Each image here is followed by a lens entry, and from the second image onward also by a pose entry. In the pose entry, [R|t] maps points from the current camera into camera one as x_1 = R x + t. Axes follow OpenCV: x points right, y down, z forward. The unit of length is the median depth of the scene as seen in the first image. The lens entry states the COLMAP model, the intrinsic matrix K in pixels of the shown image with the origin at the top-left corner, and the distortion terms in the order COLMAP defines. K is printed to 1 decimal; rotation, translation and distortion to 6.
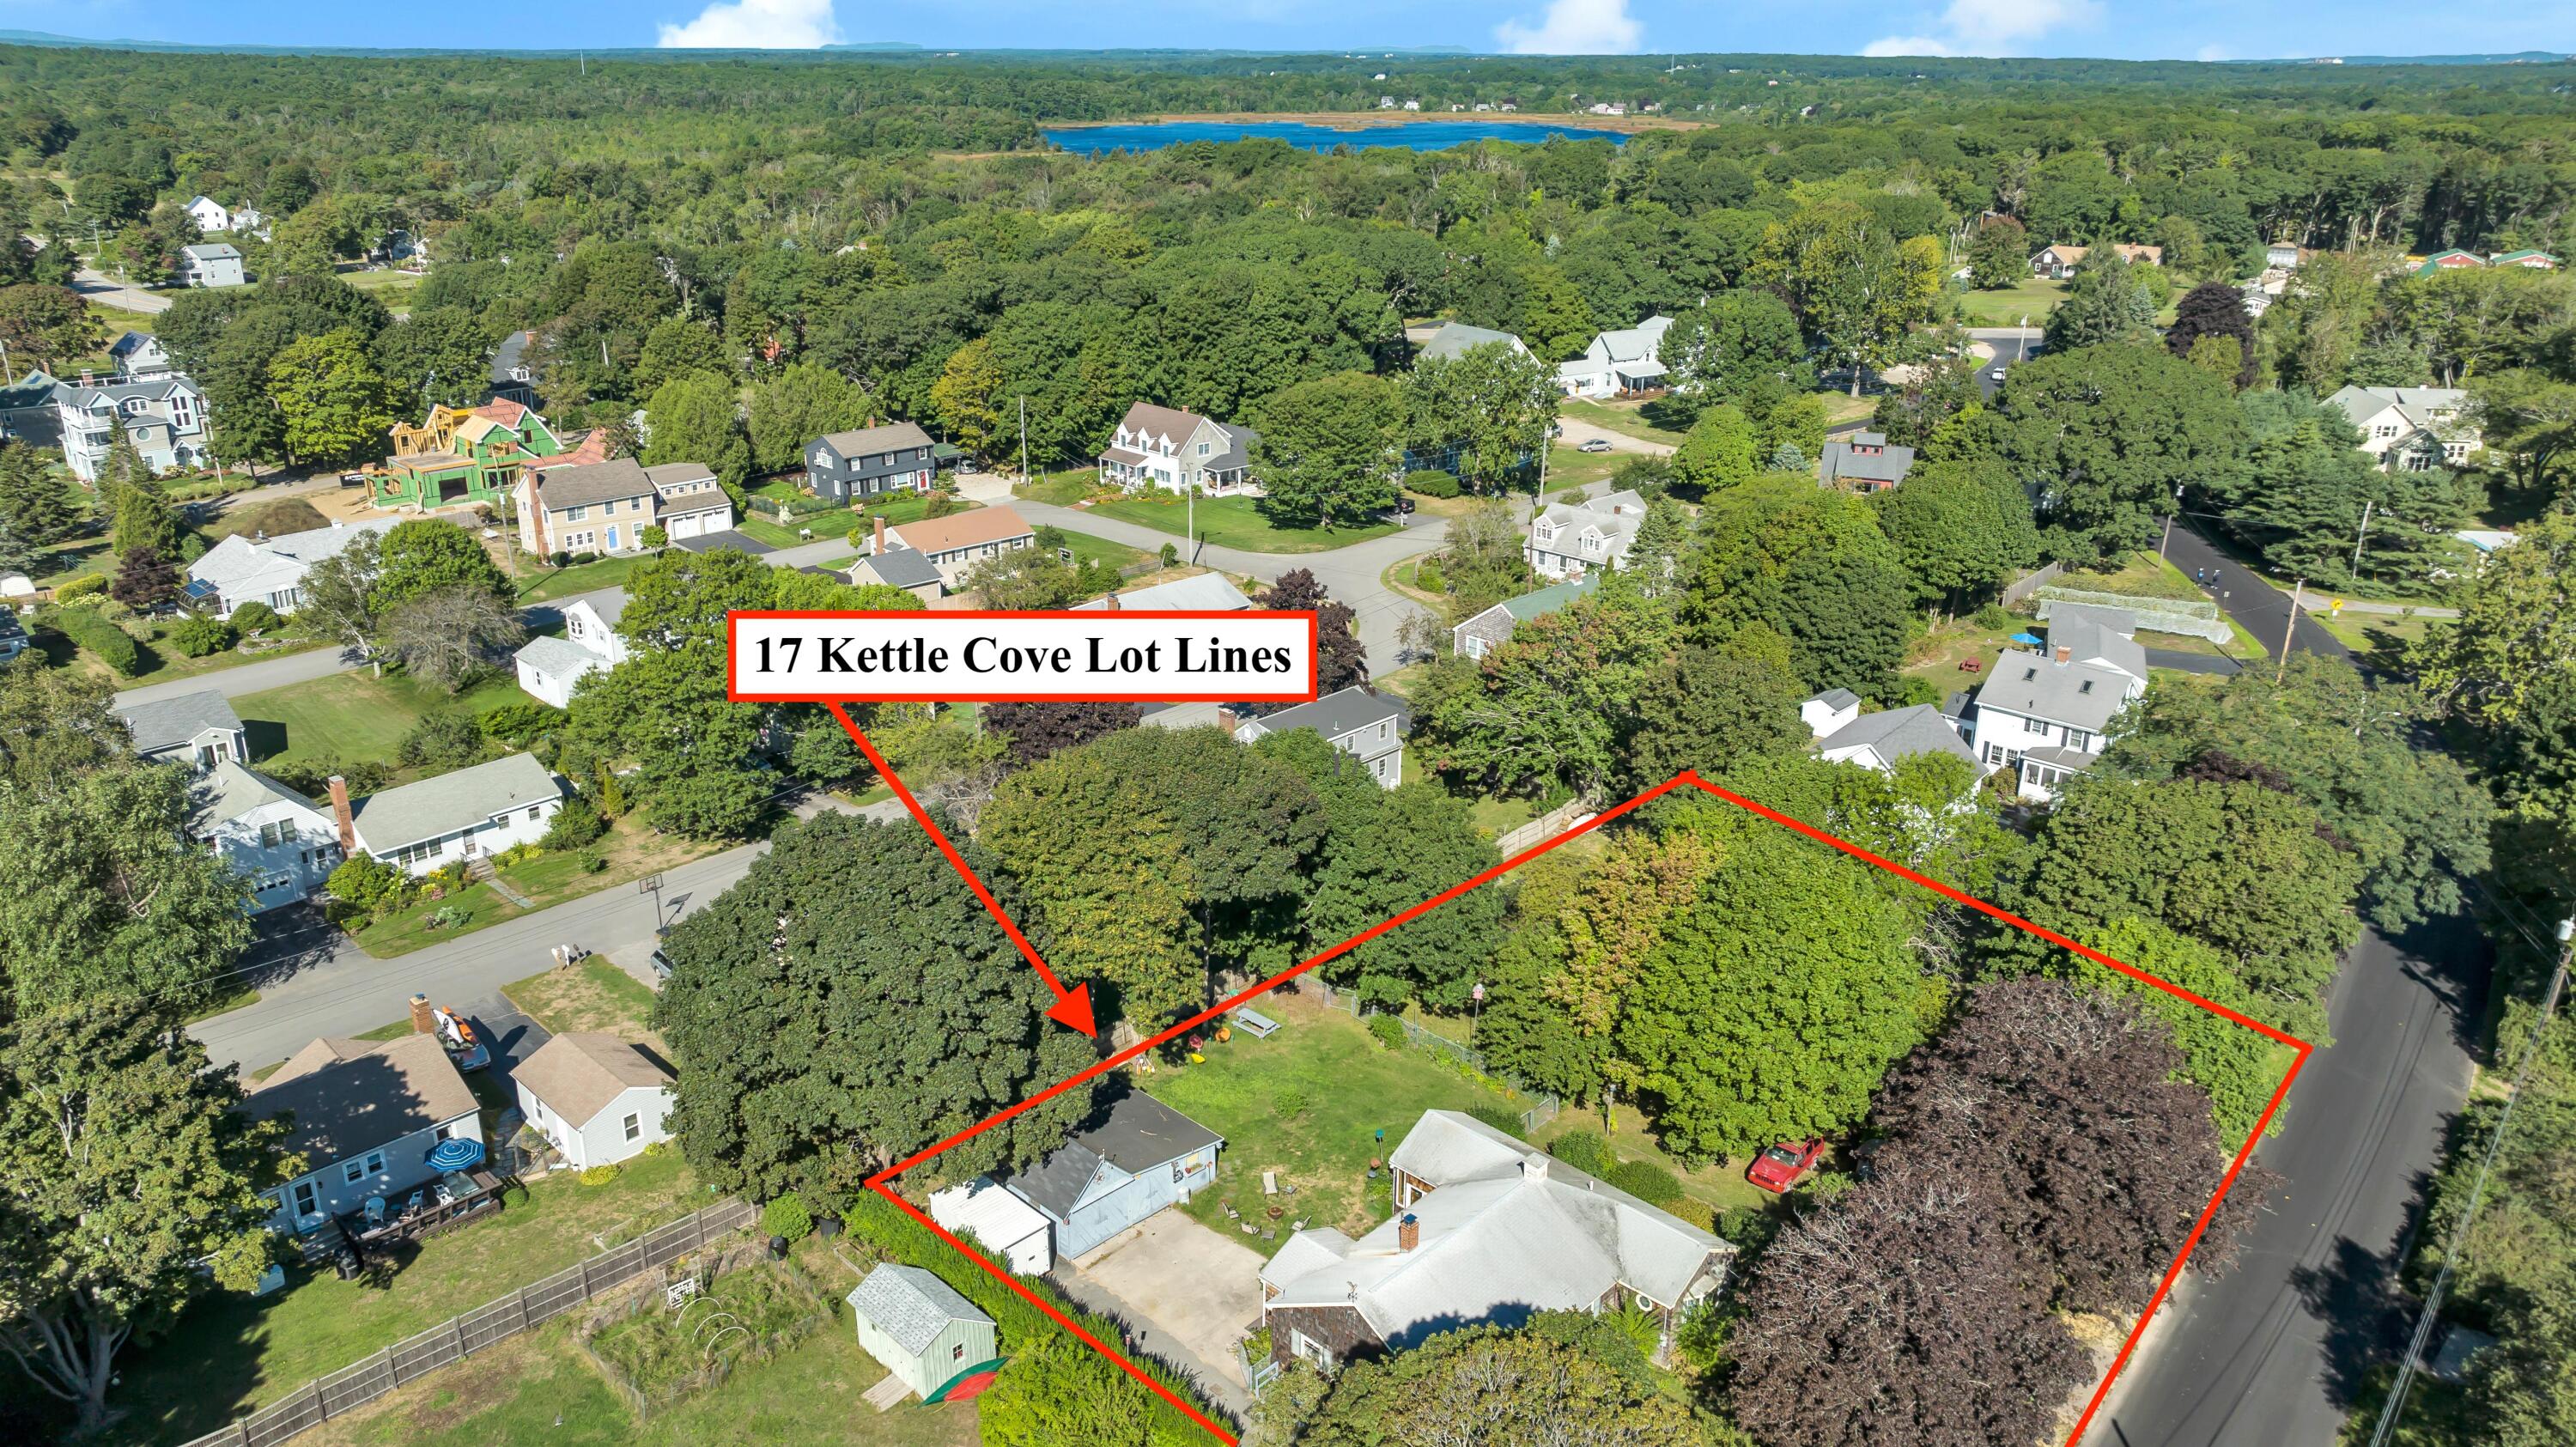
lens RADIAL K [[1814.9, 0, 1286.7], [0, 1814.9, 719.4], [0, 0, 1]] dist [-0.026093, 0.019938]
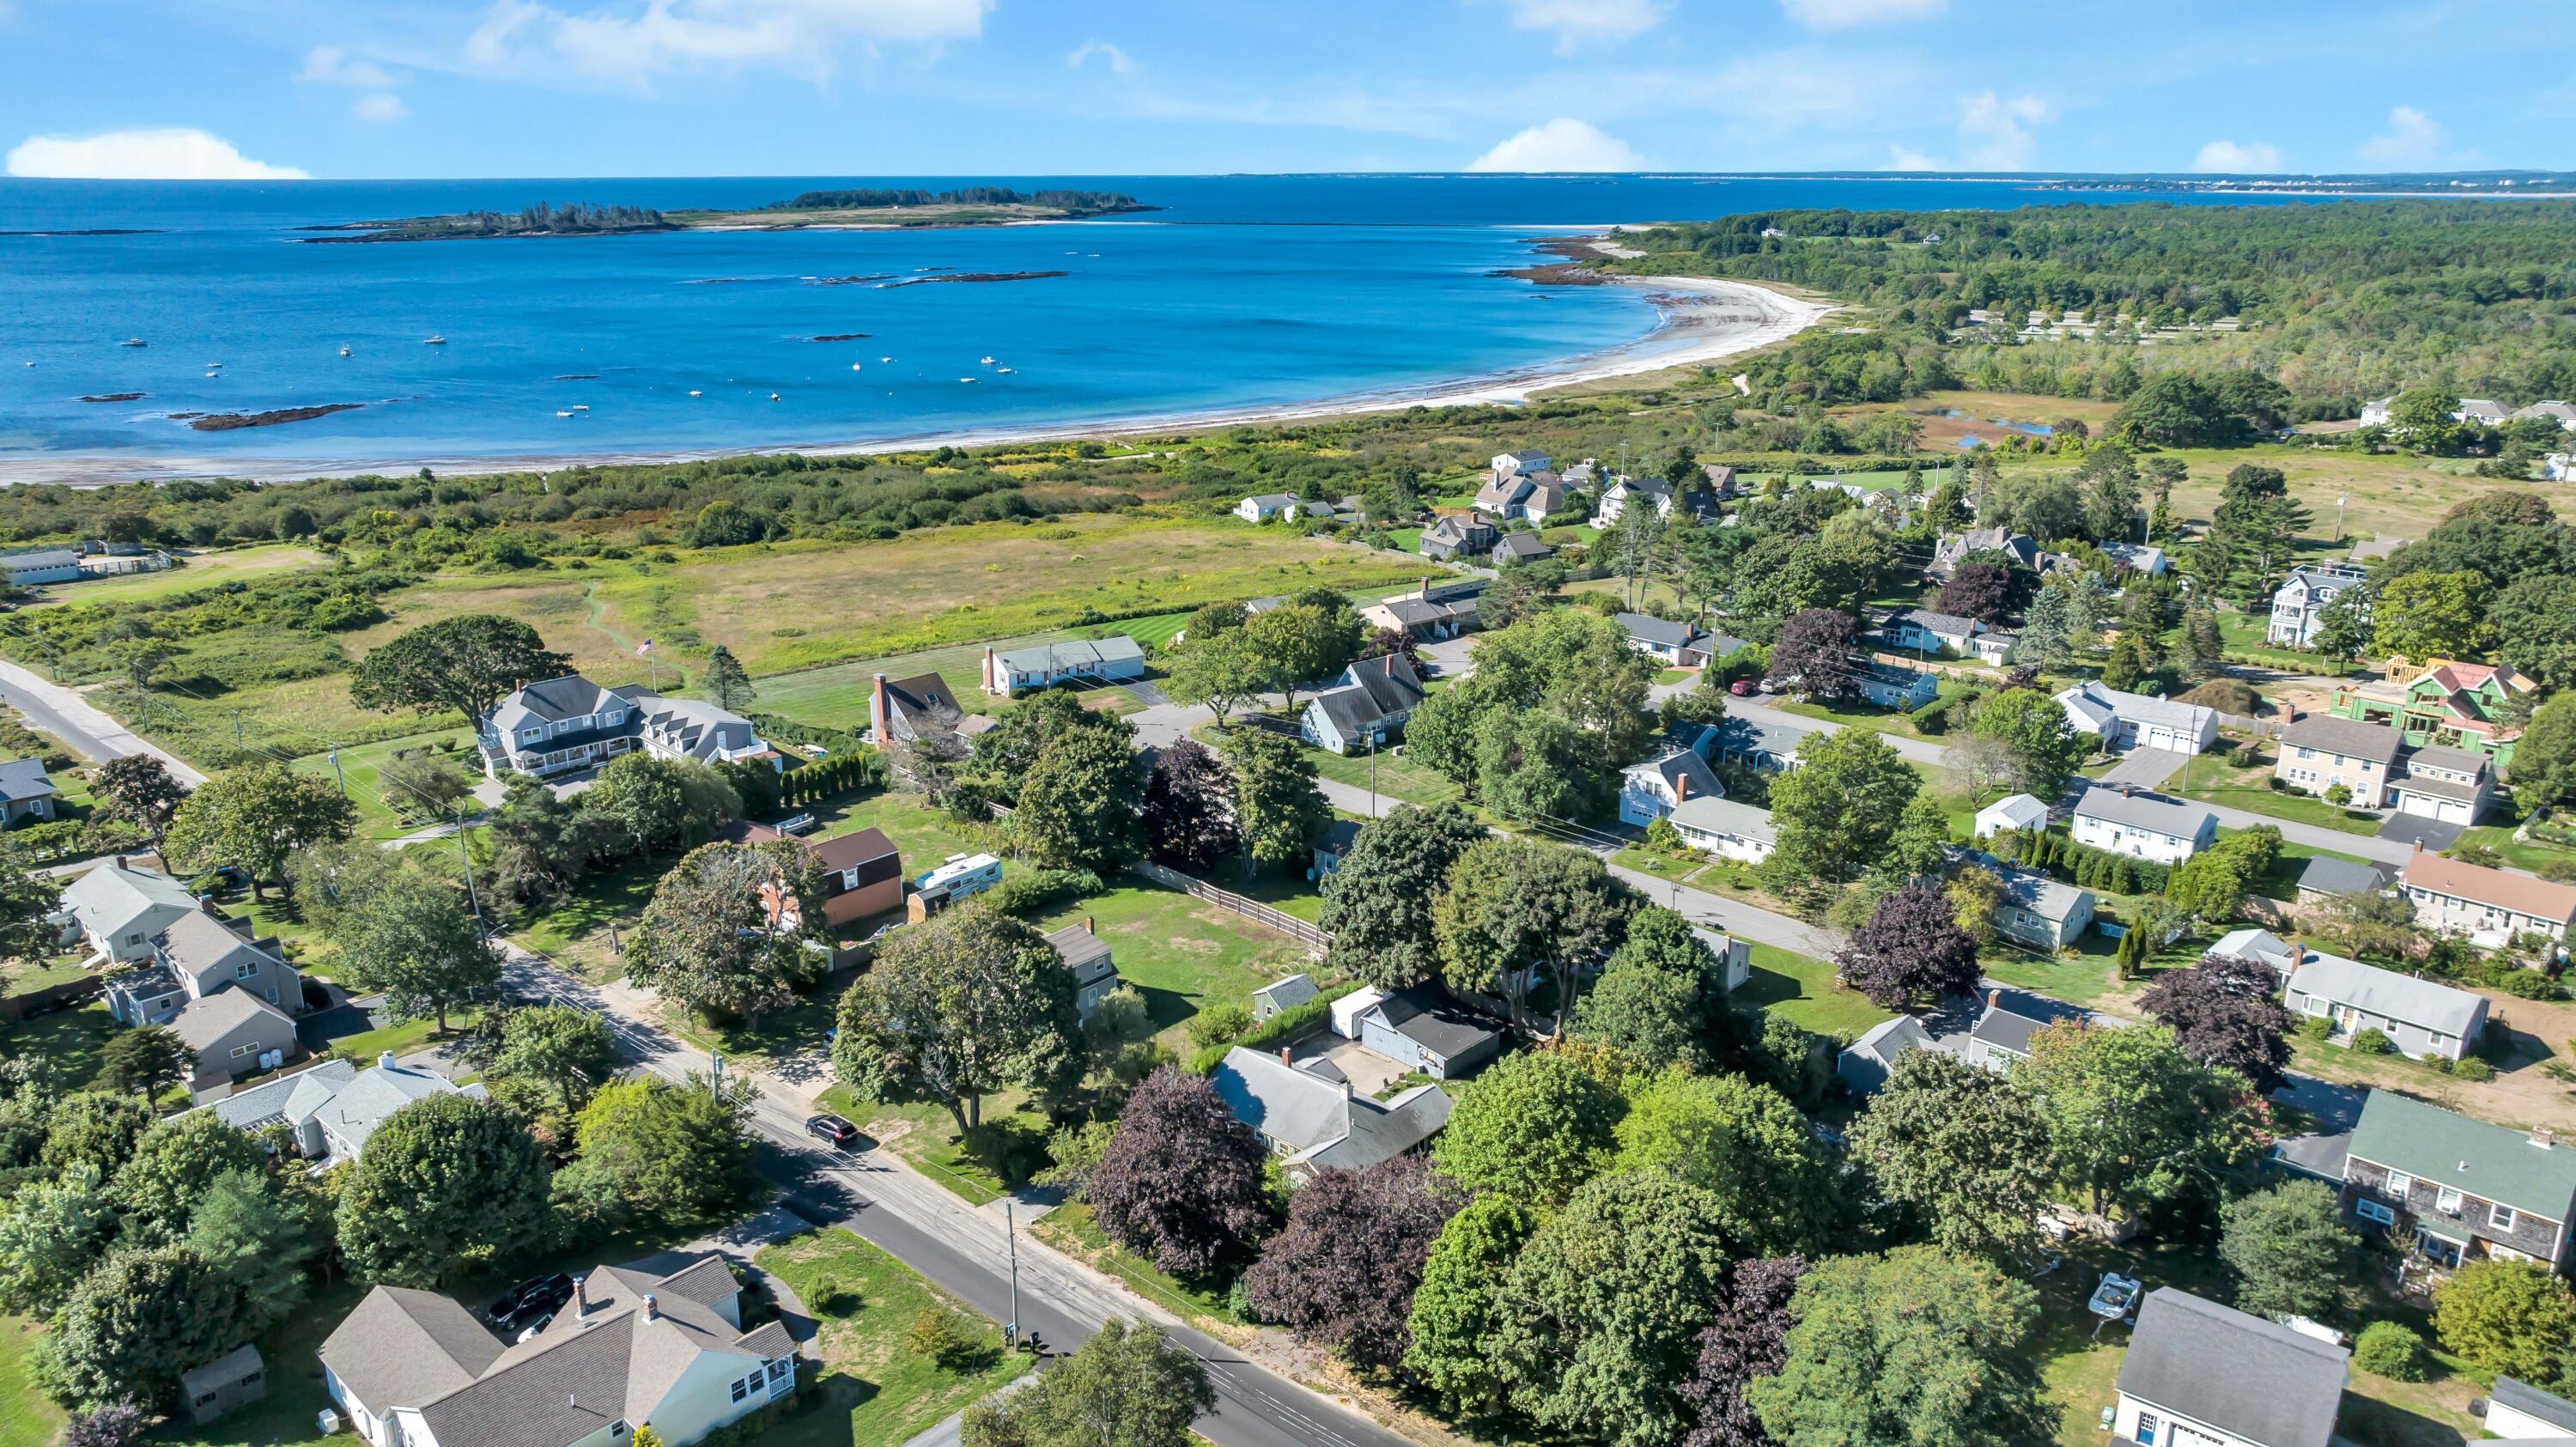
lens RADIAL K [[1814.9, 0, 1285.5], [0, 1814.9, 713.9], [0, 0, 1]] dist [-0.026093, 0.019938]
pose [[0.014845, 0.283914, -0.958735, 1.101990], [-0.347799, 0.900432, 0.261264, -0.333989], [0.937451, 0.329569, 0.112112, 0.399606]]
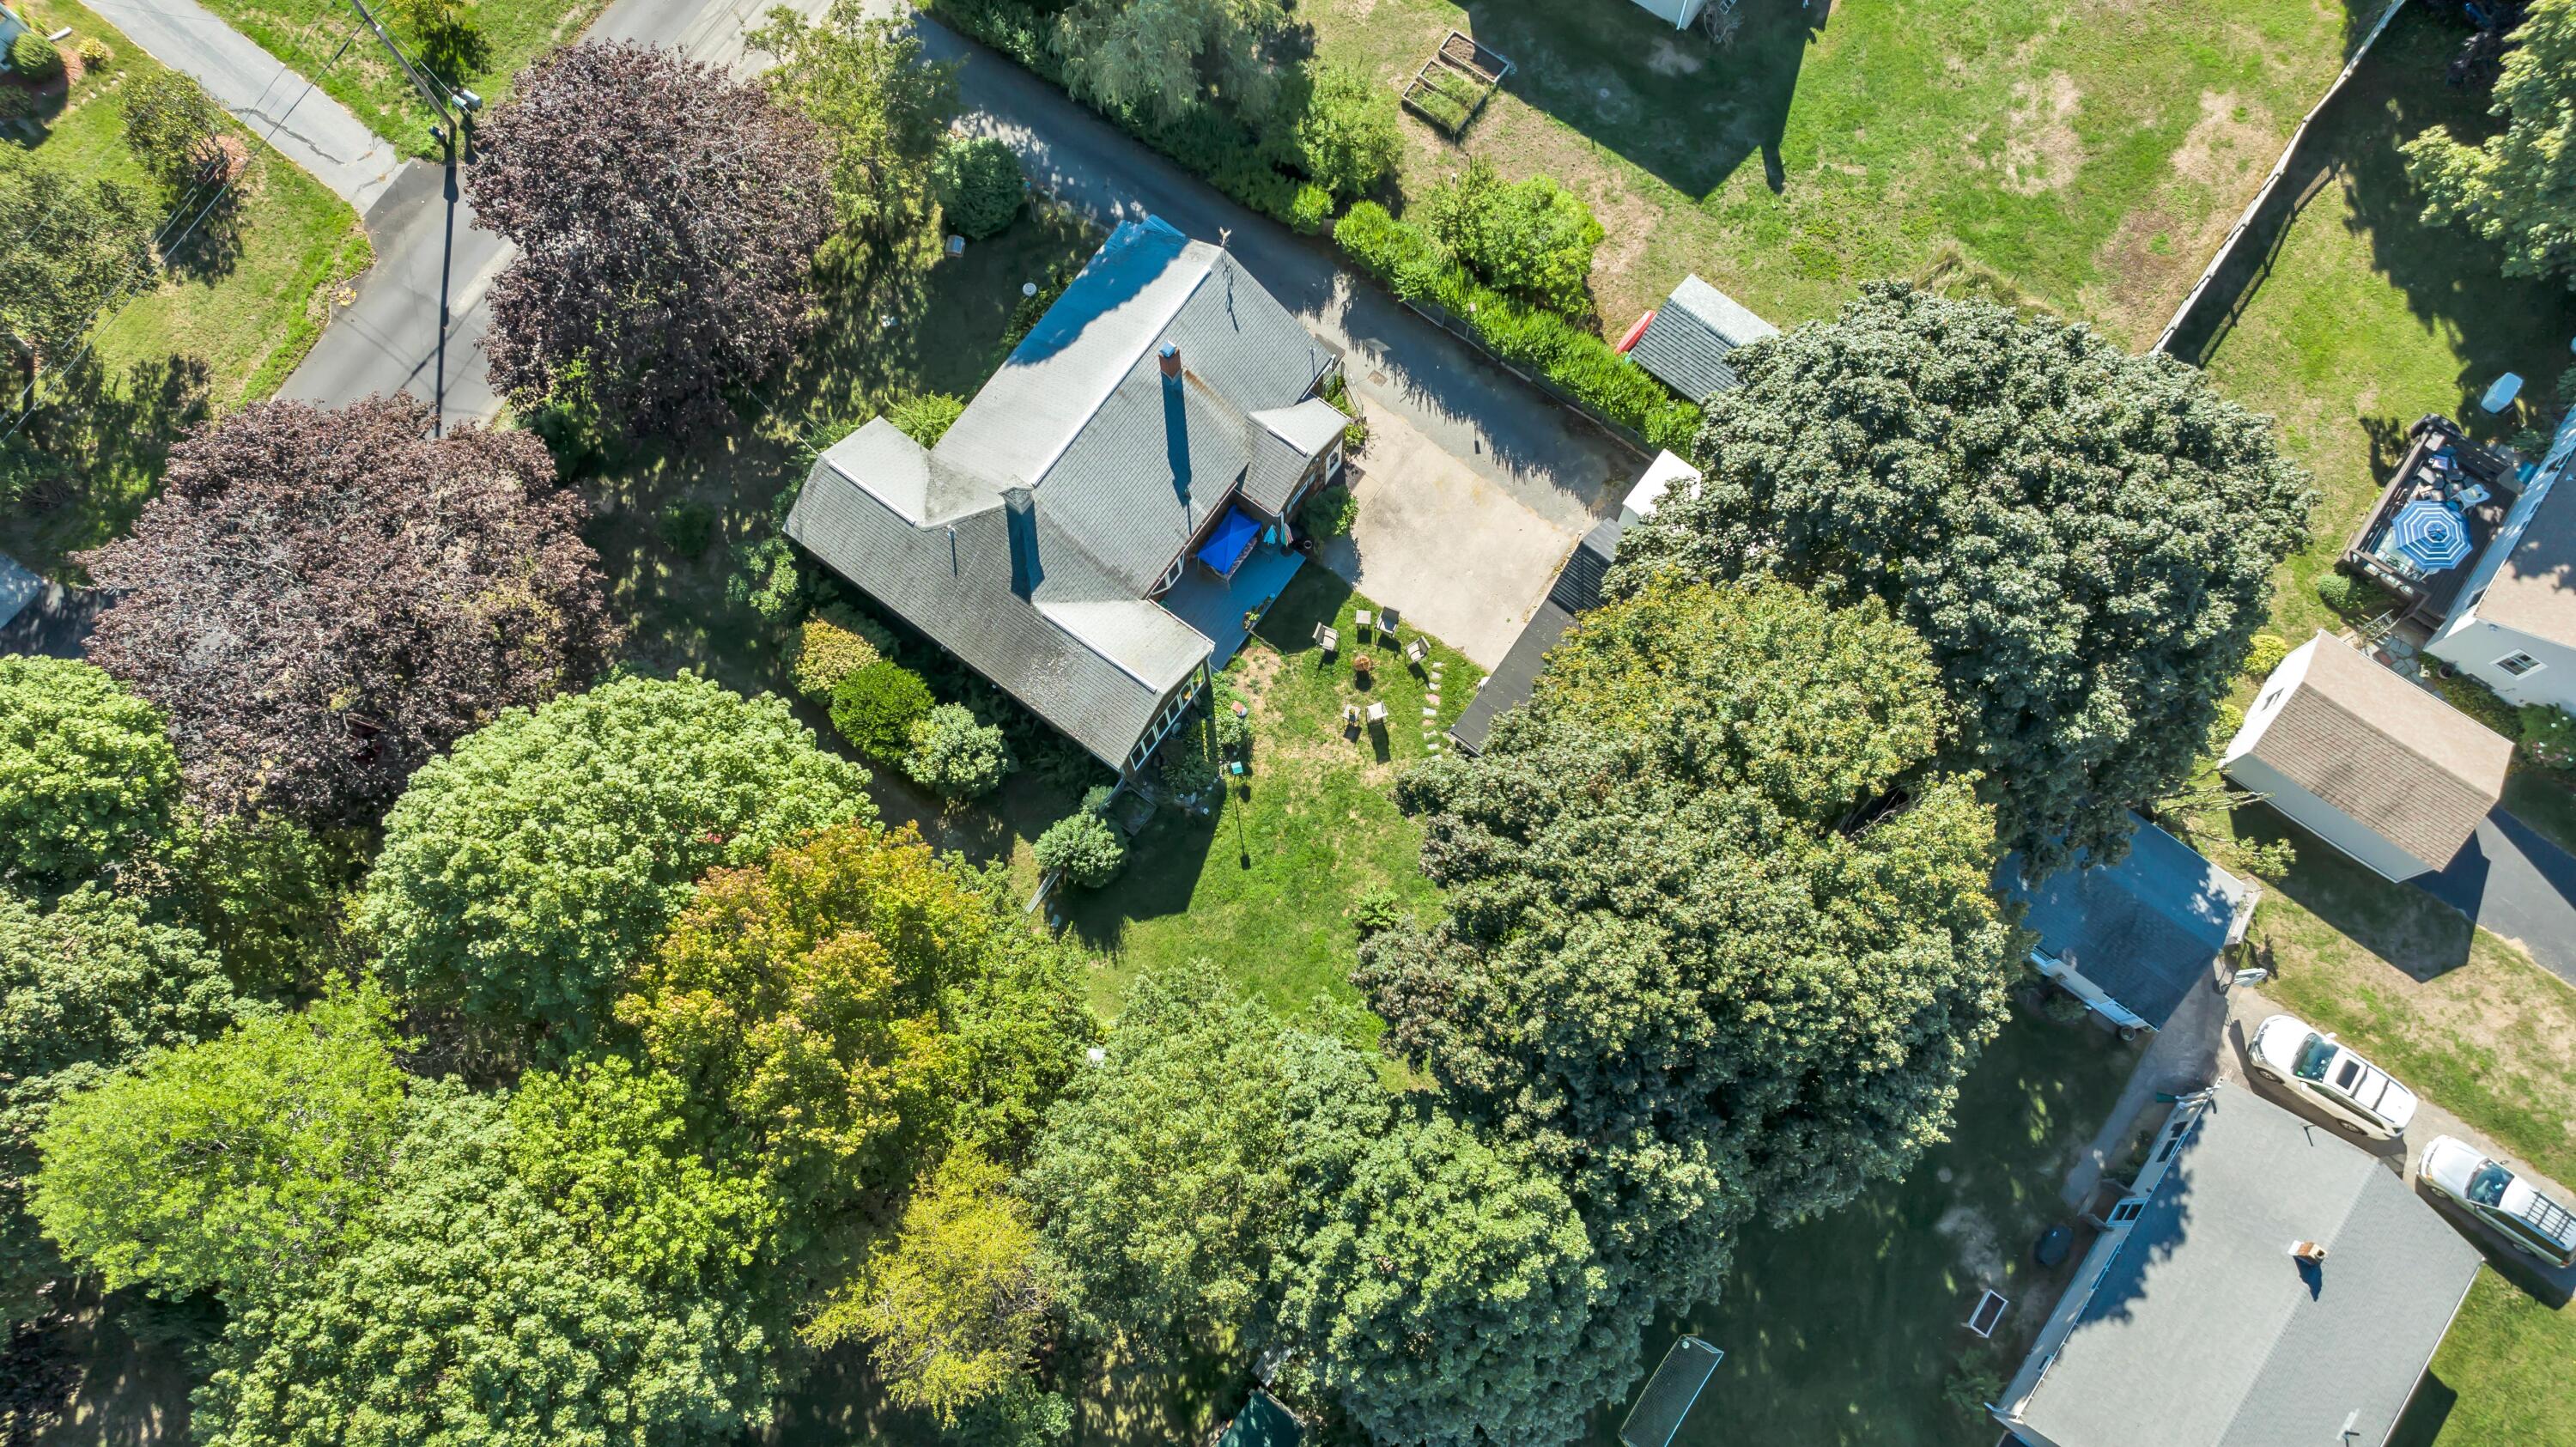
lens RADIAL K [[1814.9, 0, 1281.8], [0, 1814.9, 733.0], [0, 0, 1]] dist [-0.026093, 0.019938]
pose [[-0.990941, 0.130007, -0.033688, 0.040769], [-0.043426, -0.072808, 0.996400, -0.352306], [0.127087, 0.988836, 0.077794, 0.675073]]
